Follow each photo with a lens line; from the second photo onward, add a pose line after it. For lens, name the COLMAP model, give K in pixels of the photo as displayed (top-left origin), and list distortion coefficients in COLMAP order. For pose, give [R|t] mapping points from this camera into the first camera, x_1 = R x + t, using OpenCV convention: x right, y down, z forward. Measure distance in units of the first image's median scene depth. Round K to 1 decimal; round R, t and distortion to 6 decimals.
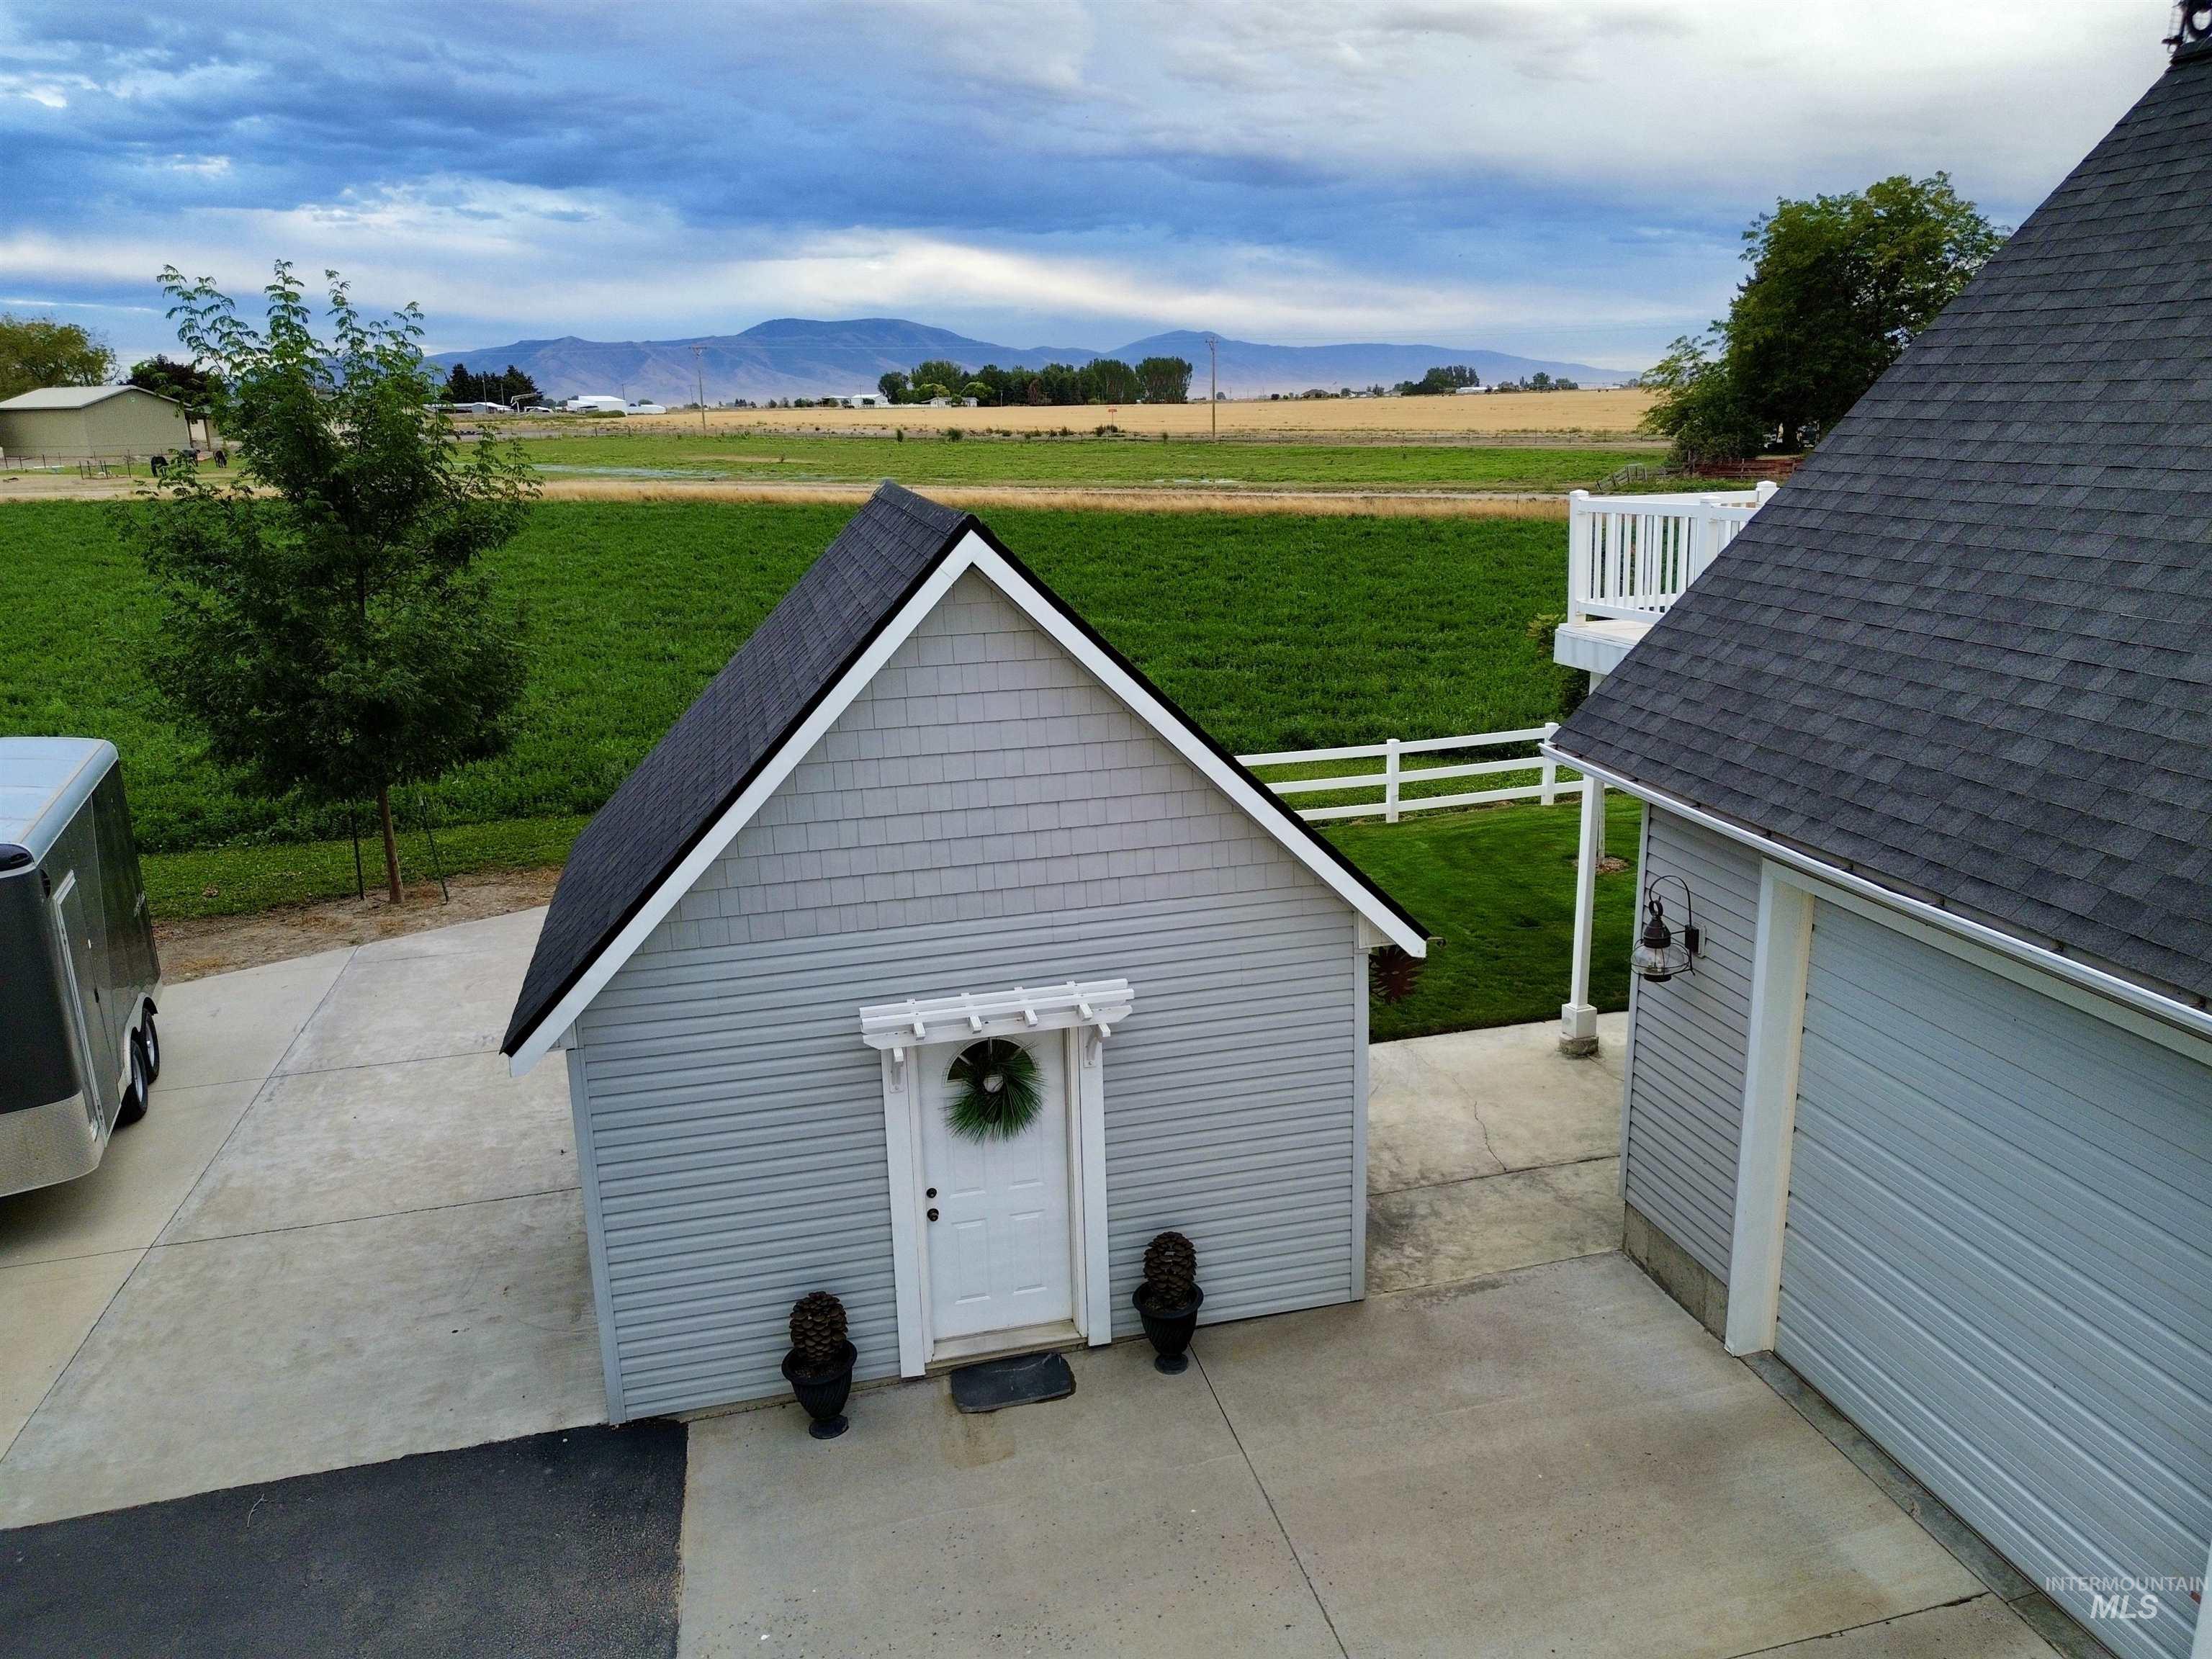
lens RADIAL K [[1564.4, 0, 1106.0], [0, 1564.4, 829.5], [0, 0, 1]] dist [0.062180, -0.037322]
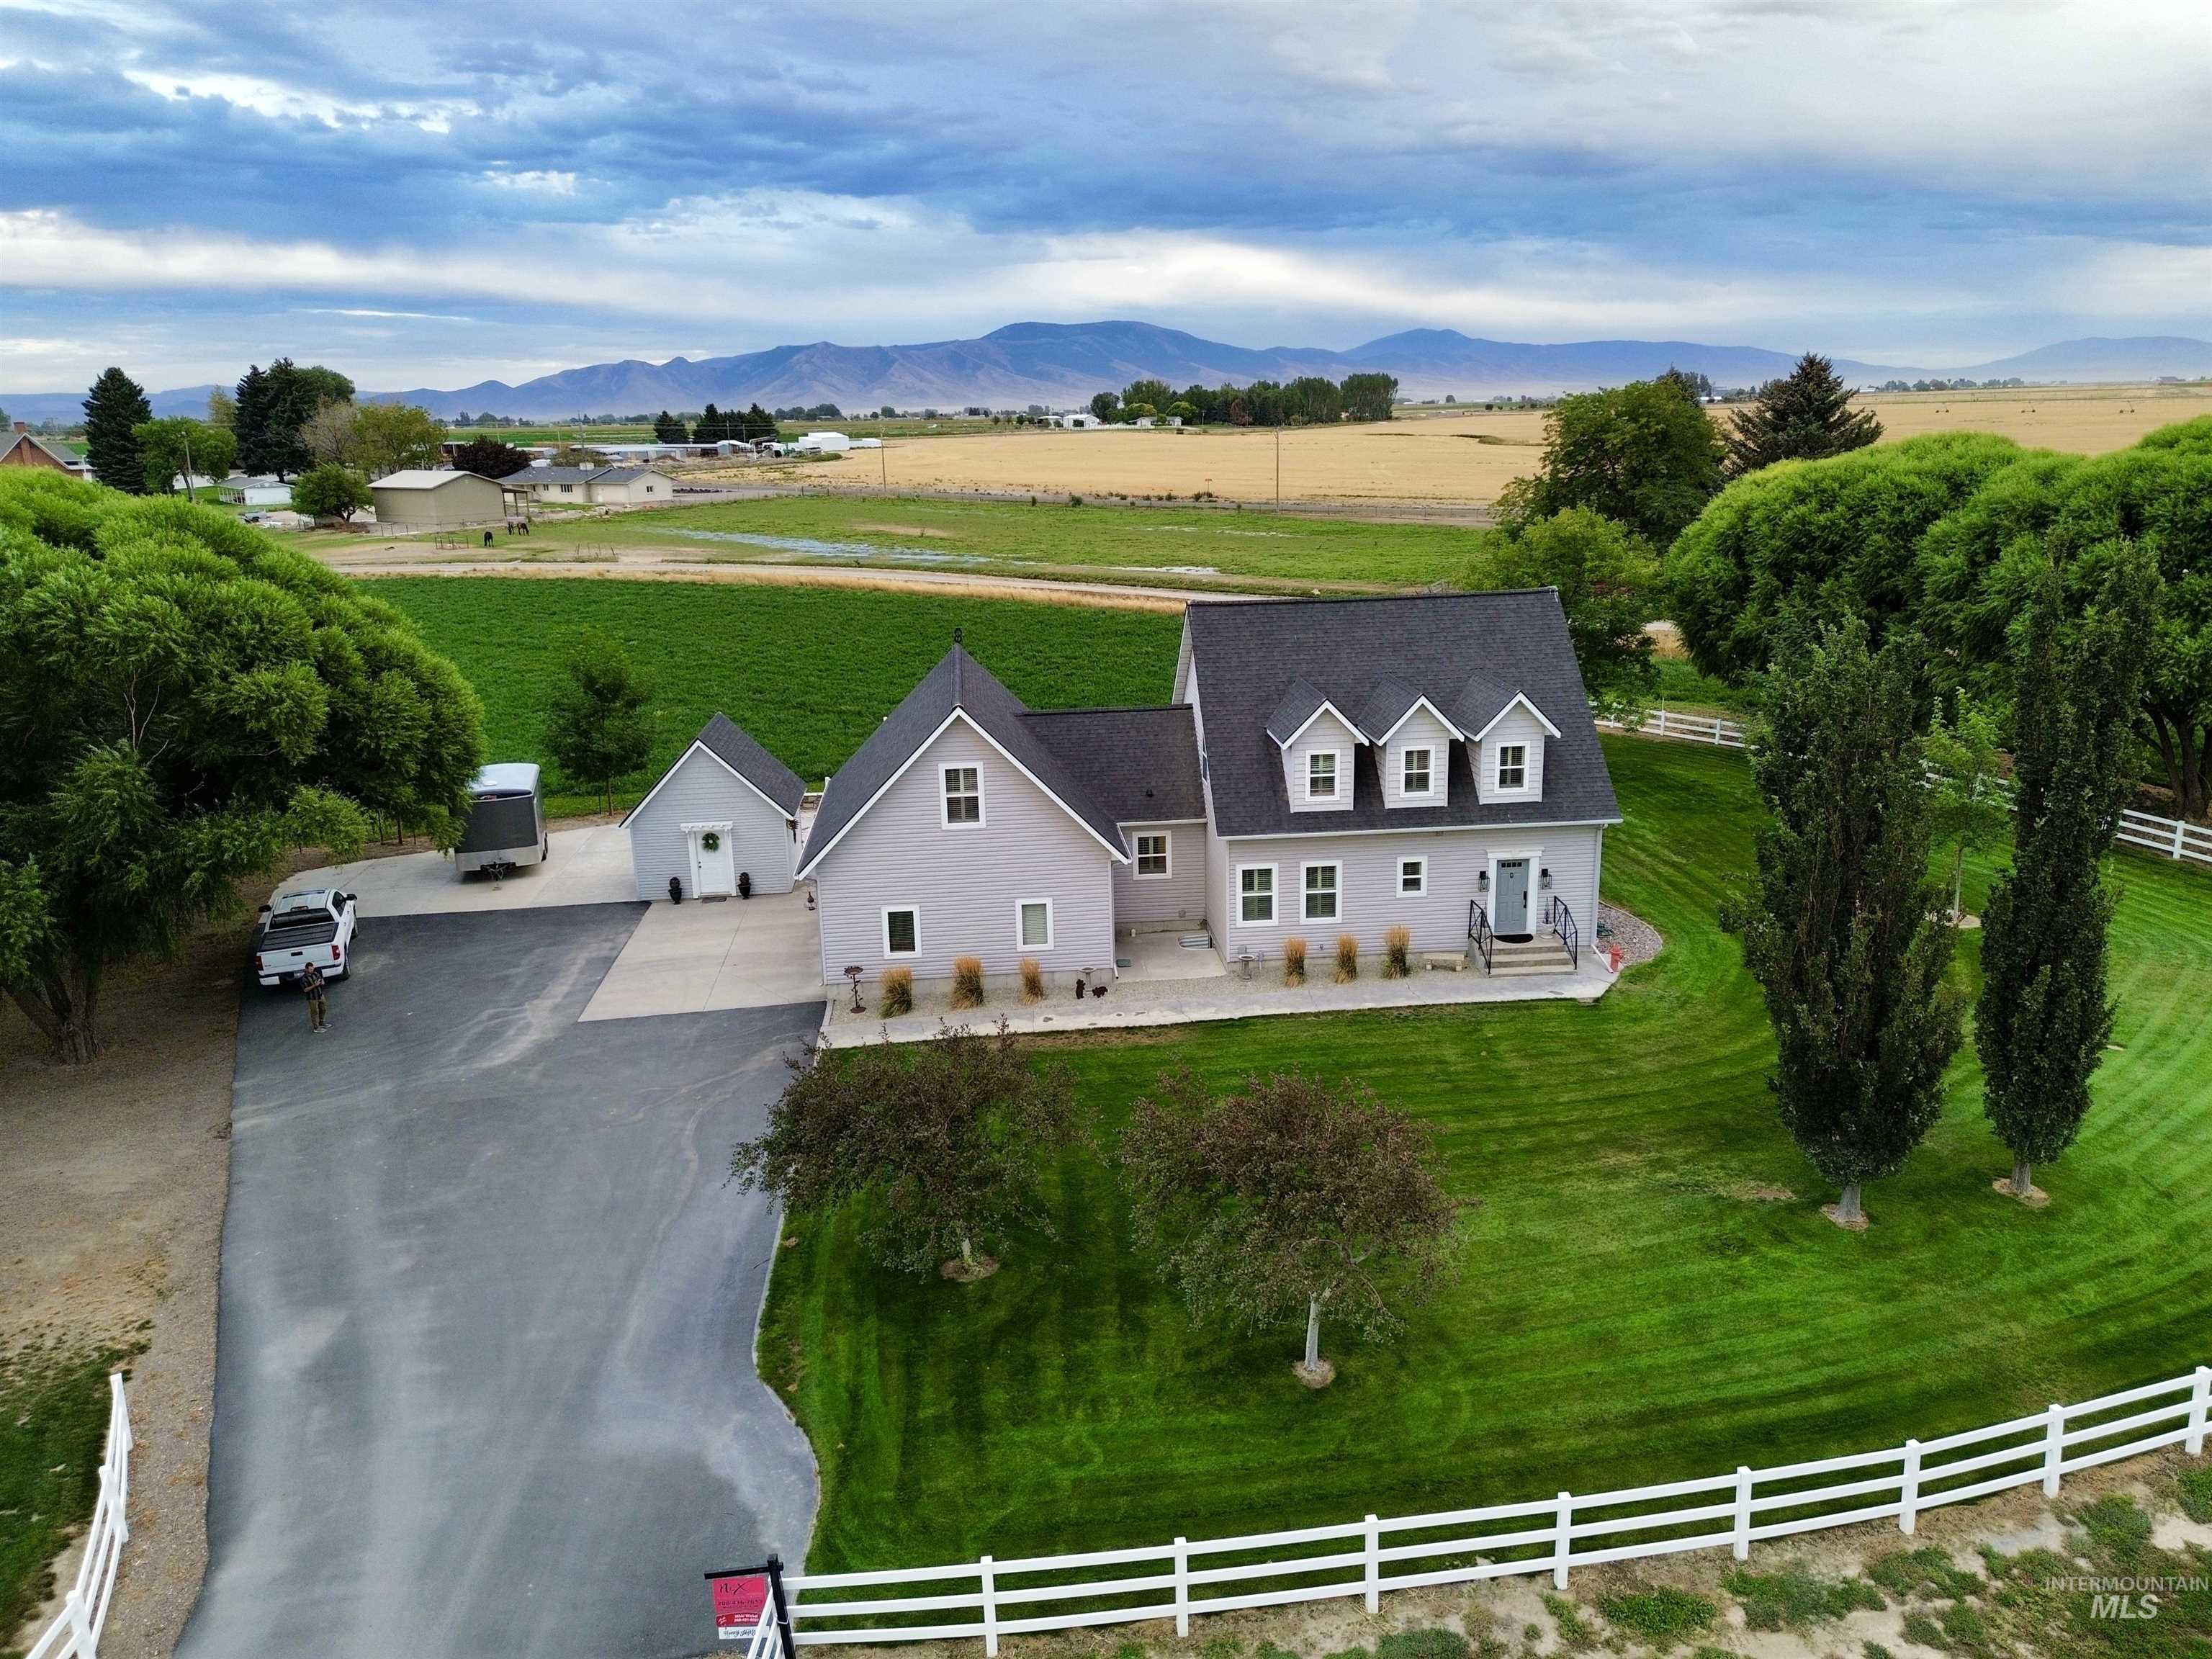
lens RADIAL K [[1561.2, 0, 1116.2], [0, 1561.2, 822.2], [0, 0, 1]] dist [0.088106, -0.092338]
pose [[0.990544, 0.035364, -0.132563, 0.805409], [-0.035915, 0.999353, -0.001763, 0.024608], [0.132415, 0.006508, 0.991173, -1.648119]]
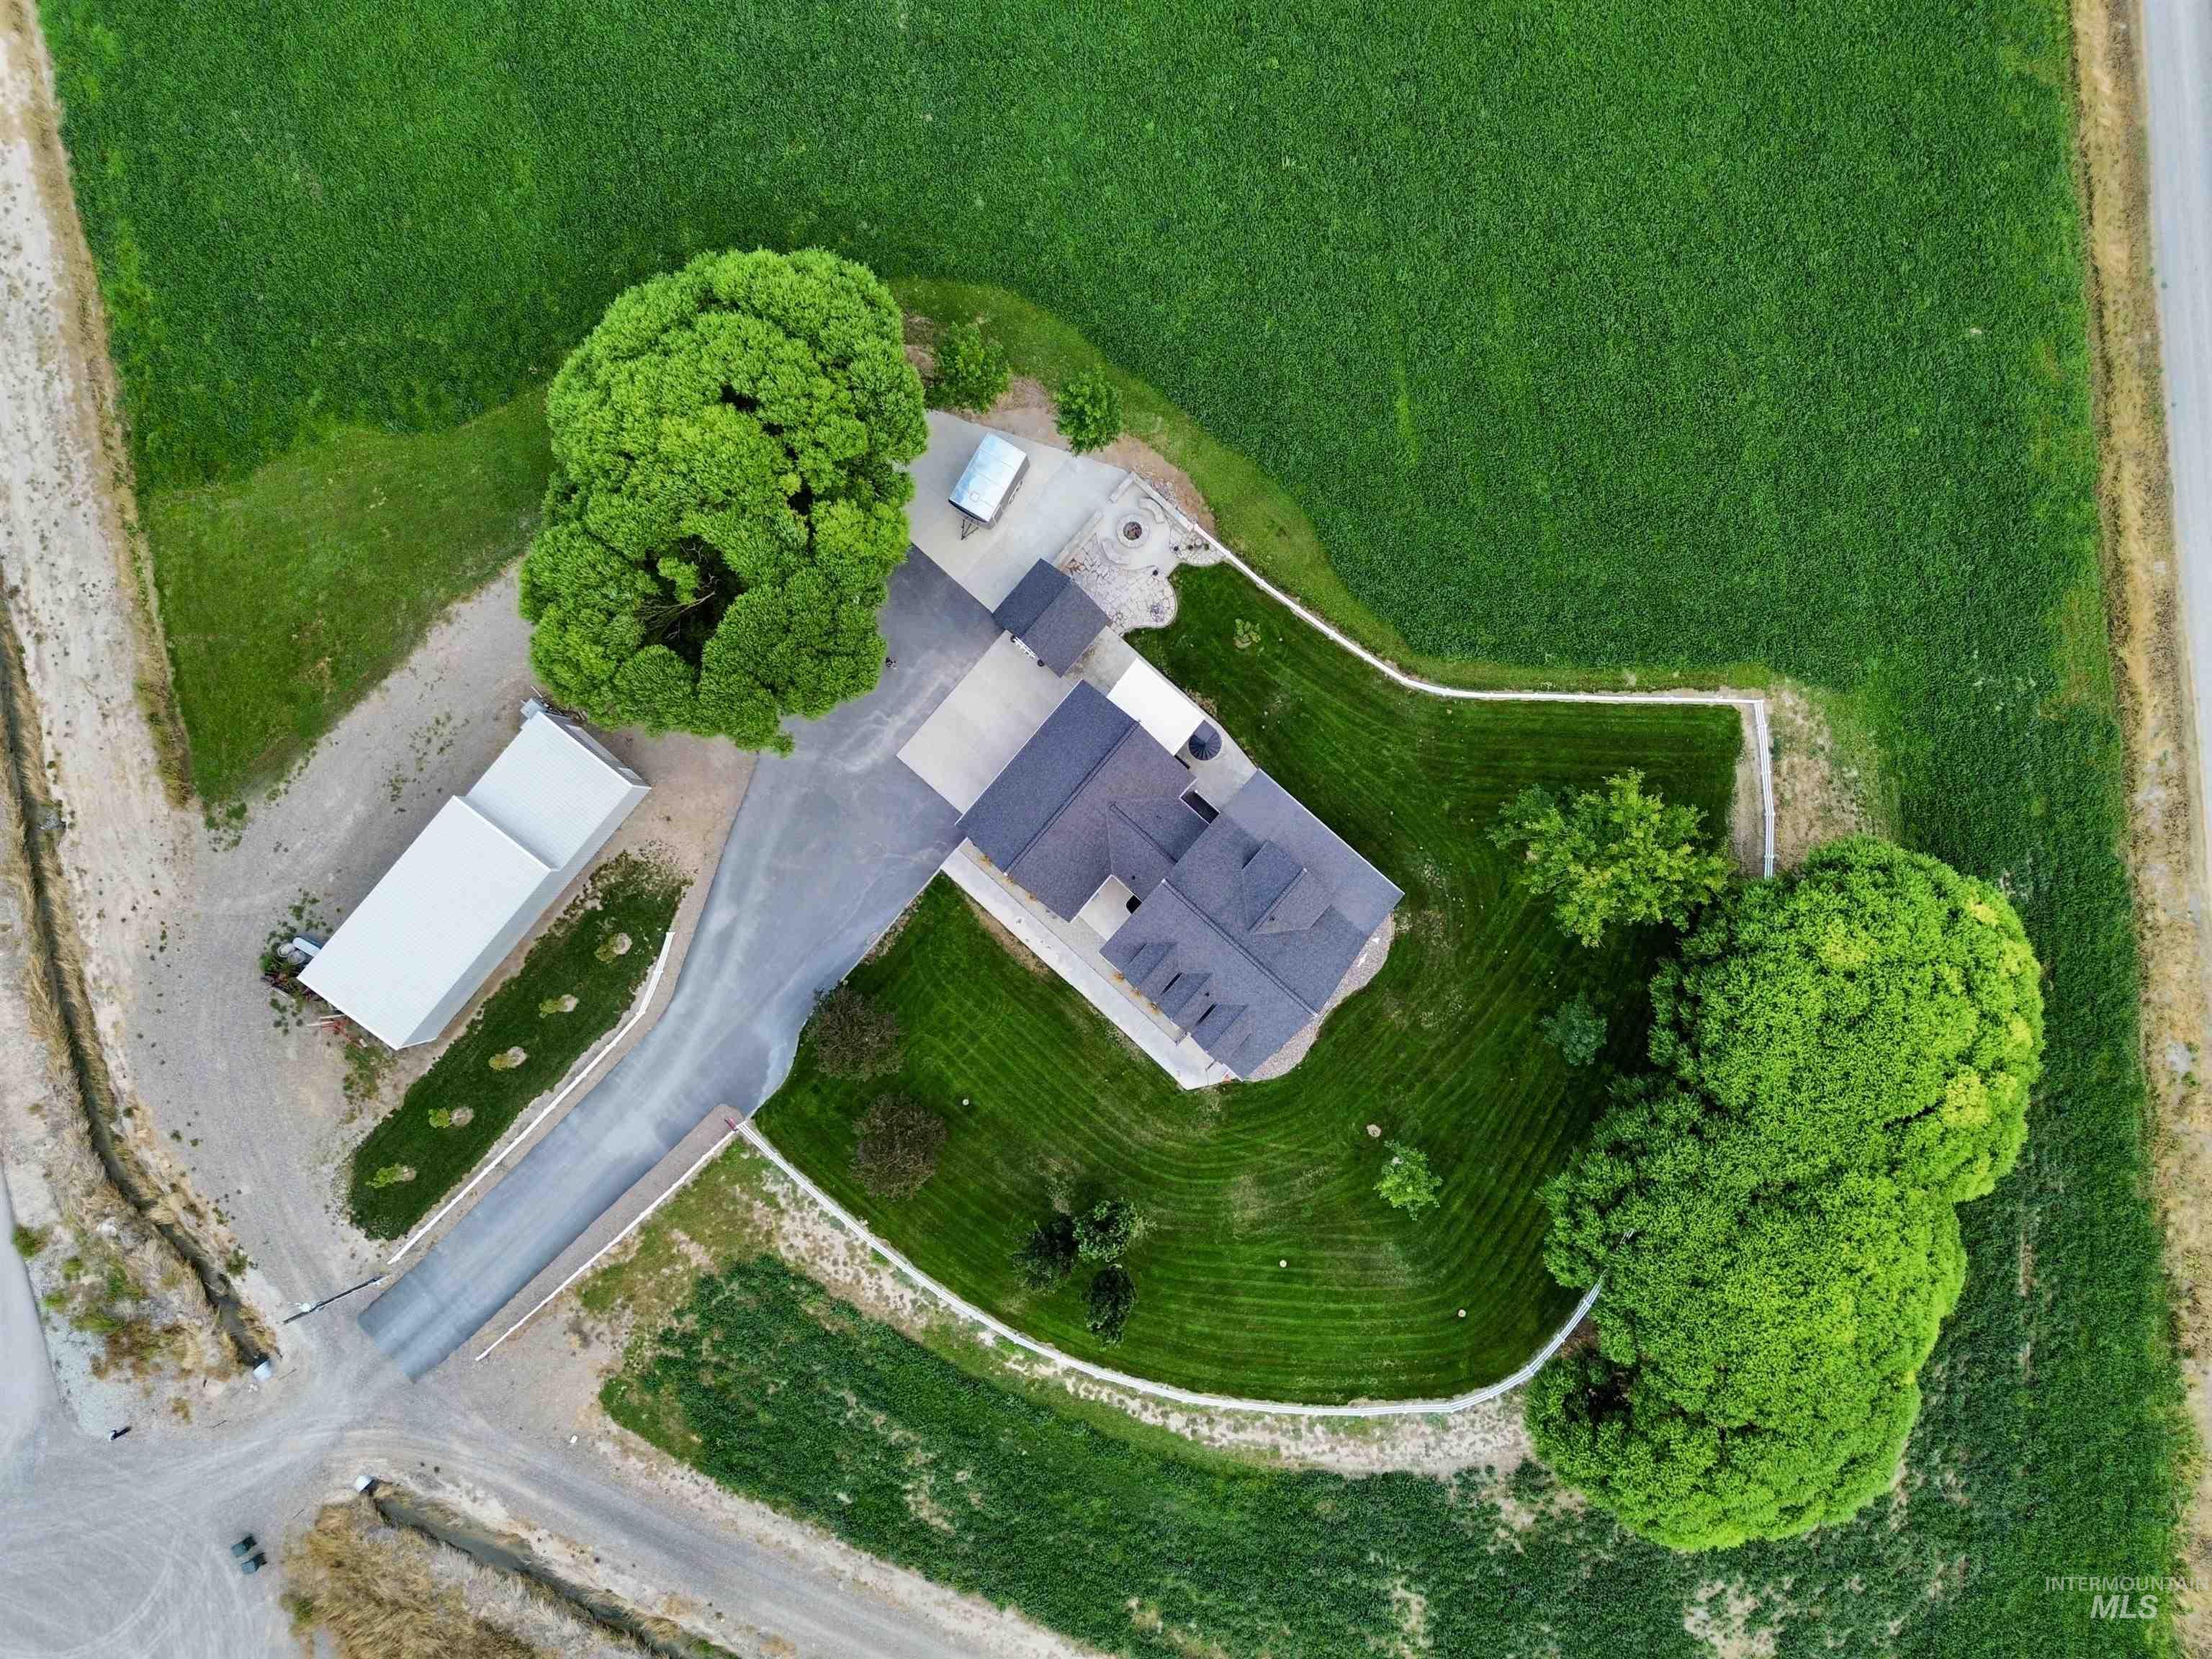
lens RADIAL K [[1561.2, 0, 1116.2], [0, 1561.2, 822.2], [0, 0, 1]] dist [0.088106, -0.092338]
pose [[0.579412, 0.814928, -0.013182, 0.509531], [-0.183440, 0.146149, 0.972106, -3.637887], [0.794123, -0.560832, 0.234171, -0.583542]]
